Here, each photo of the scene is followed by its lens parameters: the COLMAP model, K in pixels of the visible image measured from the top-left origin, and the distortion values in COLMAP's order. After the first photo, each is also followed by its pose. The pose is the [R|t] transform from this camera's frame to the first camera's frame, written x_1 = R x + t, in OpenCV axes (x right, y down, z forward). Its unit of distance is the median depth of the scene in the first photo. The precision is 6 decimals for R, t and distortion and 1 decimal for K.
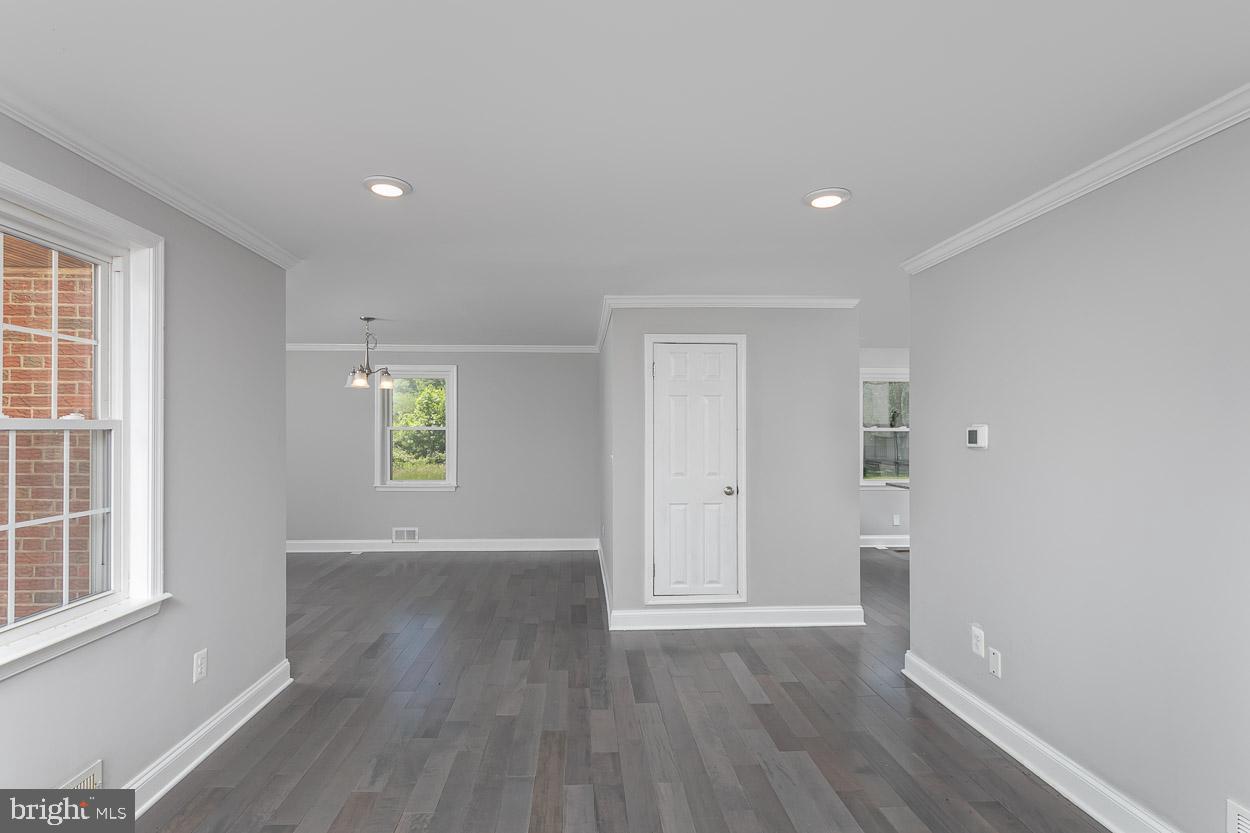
lens RADIAL K [[597.5, 0, 605.1], [0, 597.5, 403.0], [0, 0, 1]] dist [0.000599, -0.000016]
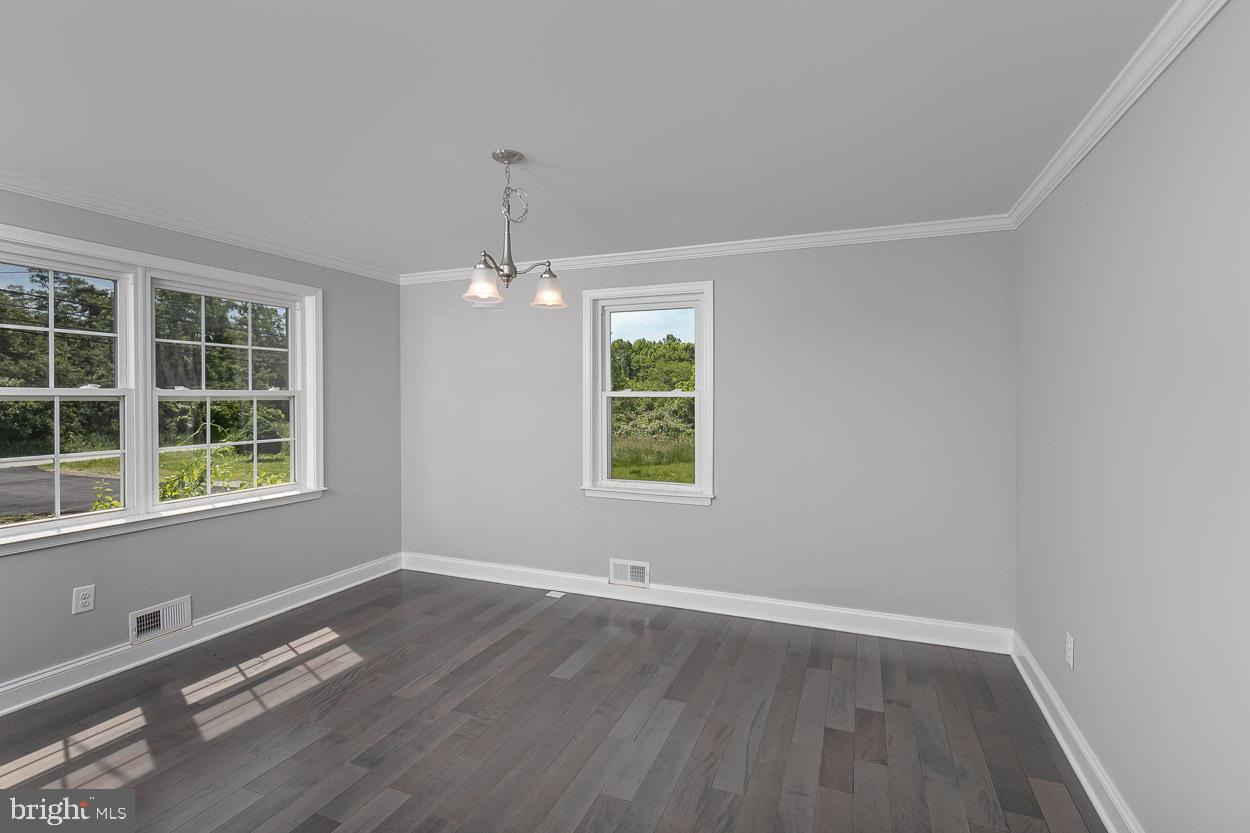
lens RADIAL K [[597.5, 0, 605.1], [0, 597.5, 403.0], [0, 0, 1]] dist [0.000599, -0.000016]
pose [[0.898329, 0.005128, -0.439294, -0.094840], [0.017678, 0.998700, 0.047808, 0.022945], [0.438969, -0.050713, 0.897070, 0.463533]]
